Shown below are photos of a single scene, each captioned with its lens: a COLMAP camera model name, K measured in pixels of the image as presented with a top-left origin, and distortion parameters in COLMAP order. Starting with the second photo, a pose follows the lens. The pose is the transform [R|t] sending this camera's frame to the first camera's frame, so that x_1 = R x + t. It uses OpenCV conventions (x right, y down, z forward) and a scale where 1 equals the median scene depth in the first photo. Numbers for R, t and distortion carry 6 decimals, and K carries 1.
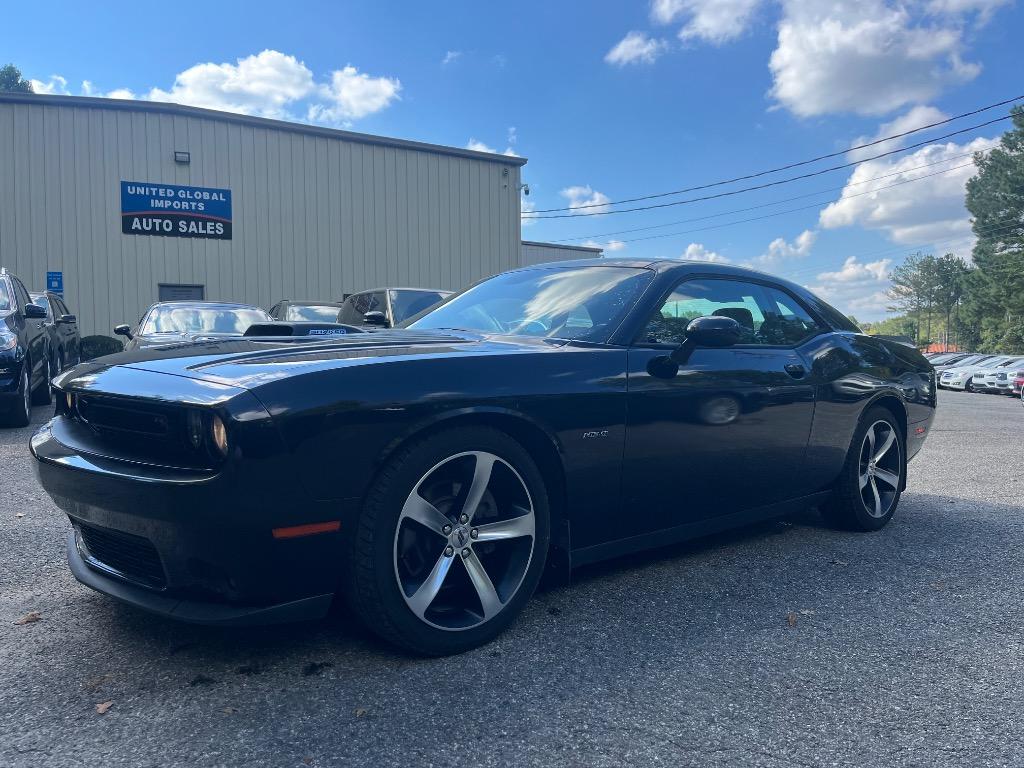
lens RADIAL K [[764.4, 0, 518.6], [0, 764.4, 386.6], [0, 0, 1]] dist [0.041649, -0.079104]
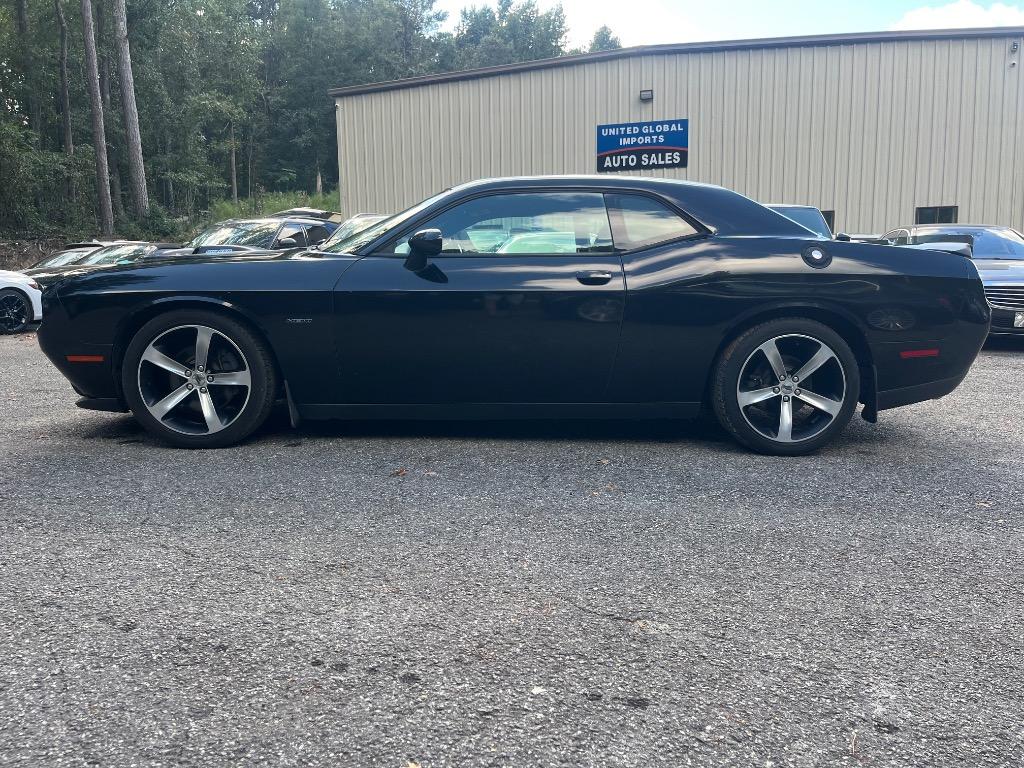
lens RADIAL K [[764.4, 0, 518.6], [0, 764.4, 386.6], [0, 0, 1]] dist [0.041649, -0.079104]
pose [[0.754343, 0.082398, -0.651289, 0.175350], [-0.017636, 0.994277, 0.105365, 0.003603], [0.656243, -0.067995, 0.751479, 0.027321]]
